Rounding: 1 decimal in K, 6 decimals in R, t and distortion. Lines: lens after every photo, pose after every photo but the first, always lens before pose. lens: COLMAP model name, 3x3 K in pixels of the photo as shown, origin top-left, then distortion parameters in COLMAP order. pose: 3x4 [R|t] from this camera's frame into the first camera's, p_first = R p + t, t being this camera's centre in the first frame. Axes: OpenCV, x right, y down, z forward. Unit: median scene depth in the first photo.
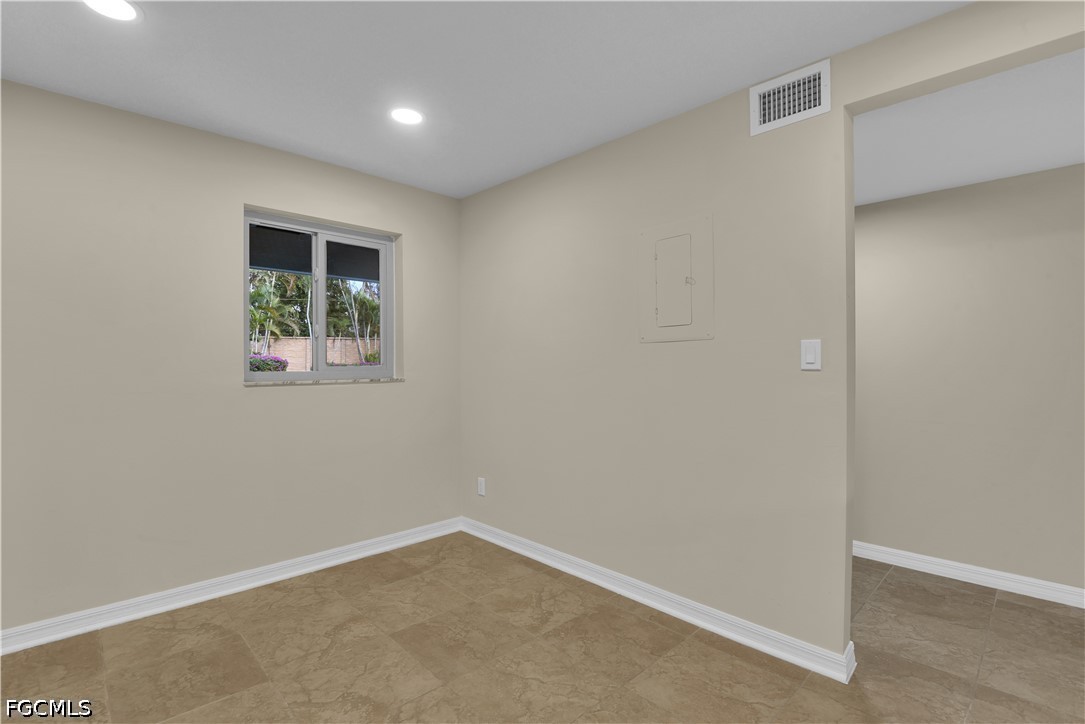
lens RADIAL K [[499.1, 0, 540.6], [0, 499.1, 368.4], [0, 0, 1]] dist [0.000016, -0.007793]
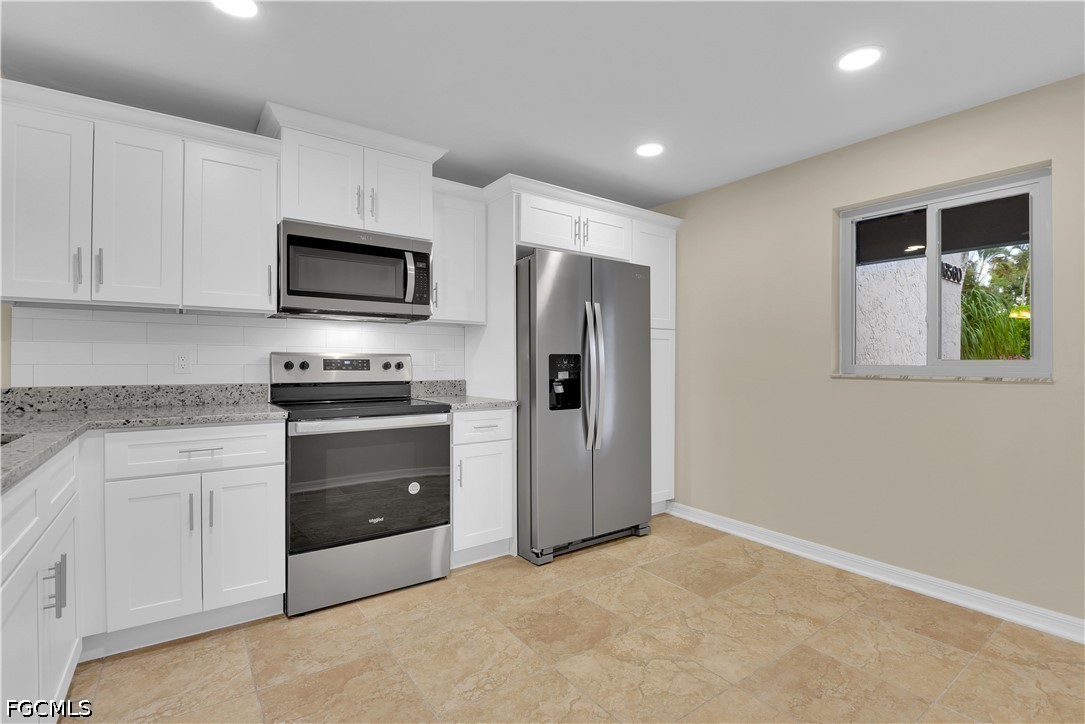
lens RADIAL K [[499.1, 0, 545.7], [0, 499.1, 369.5], [0, 0, 1]] dist [0.000016, -0.007793]
pose [[-0.124521, 0.023226, -0.991945, 0.557423], [-0.007577, 0.999675, 0.024358, -0.004030], [0.992188, 0.010549, -0.124305, 0.516416]]
